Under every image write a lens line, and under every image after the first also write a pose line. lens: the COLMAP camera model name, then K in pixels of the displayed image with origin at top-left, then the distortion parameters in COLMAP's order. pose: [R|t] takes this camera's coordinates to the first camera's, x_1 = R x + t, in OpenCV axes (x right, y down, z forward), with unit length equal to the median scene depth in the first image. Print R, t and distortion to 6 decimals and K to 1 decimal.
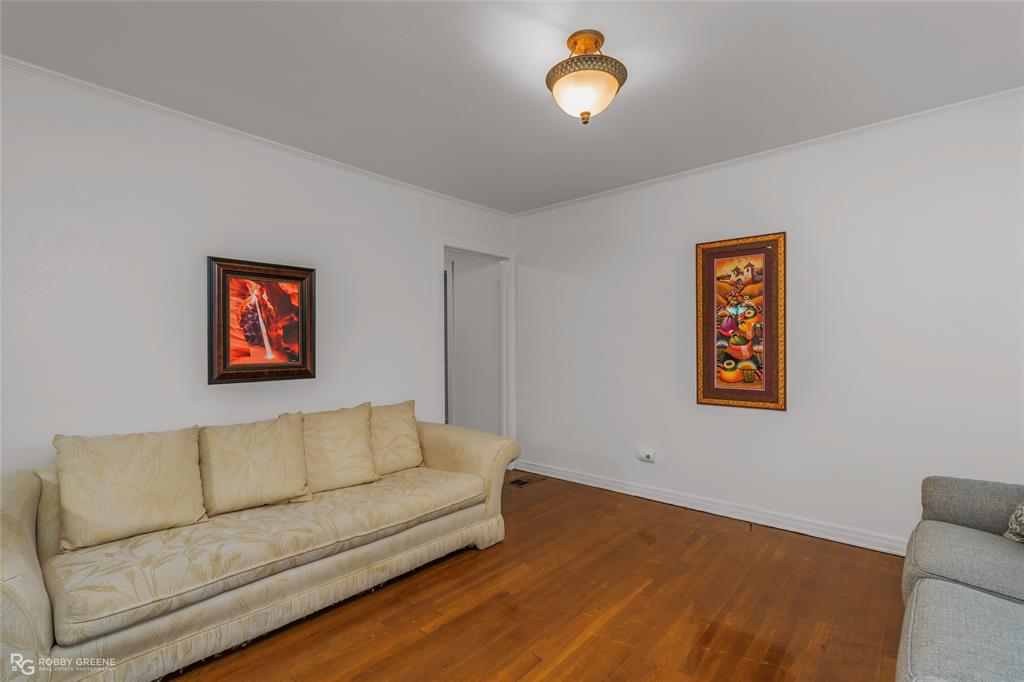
lens RADIAL K [[465.9, 0, 506.3], [0, 465.9, 347.4], [0, 0, 1]] dist [-0.006722, 0.001377]
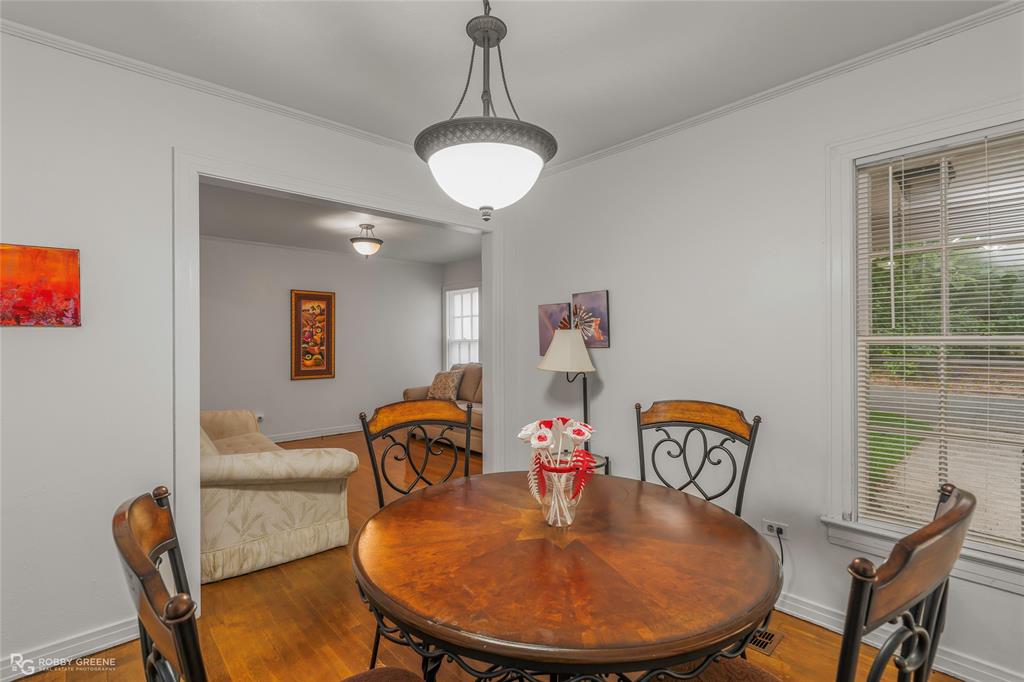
lens RADIAL K [[465.9, 0, 508.3], [0, 465.9, 336.3], [0, 0, 1]] dist [-0.006722, 0.001377]
pose [[0.098369, 0.003852, 0.995143, -1.338098], [0.006330, 0.999970, -0.004497, -0.033903], [-0.995130, 0.006742, 0.098342, 0.010651]]
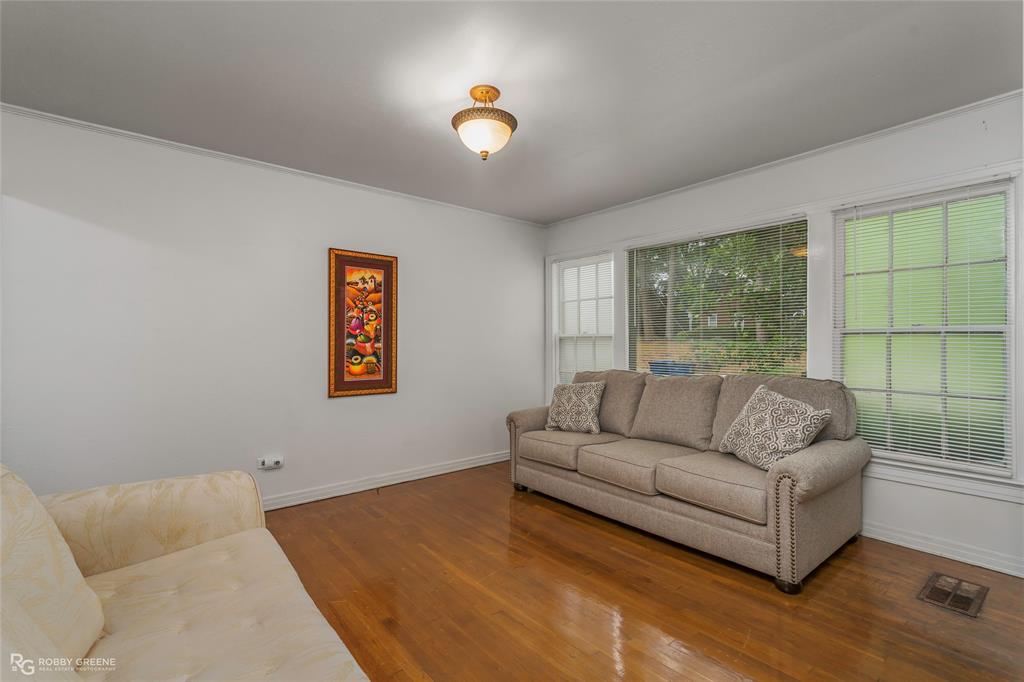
lens RADIAL K [[465.9, 0, 513.7], [0, 465.9, 341.4], [0, 0, 1]] dist [-0.006722, 0.001377]
pose [[0.139756, 0.005409, 0.990171, -0.621337], [0.003651, 0.999975, -0.005978, -0.000022], [-0.990179, 0.004451, 0.139733, 0.460161]]
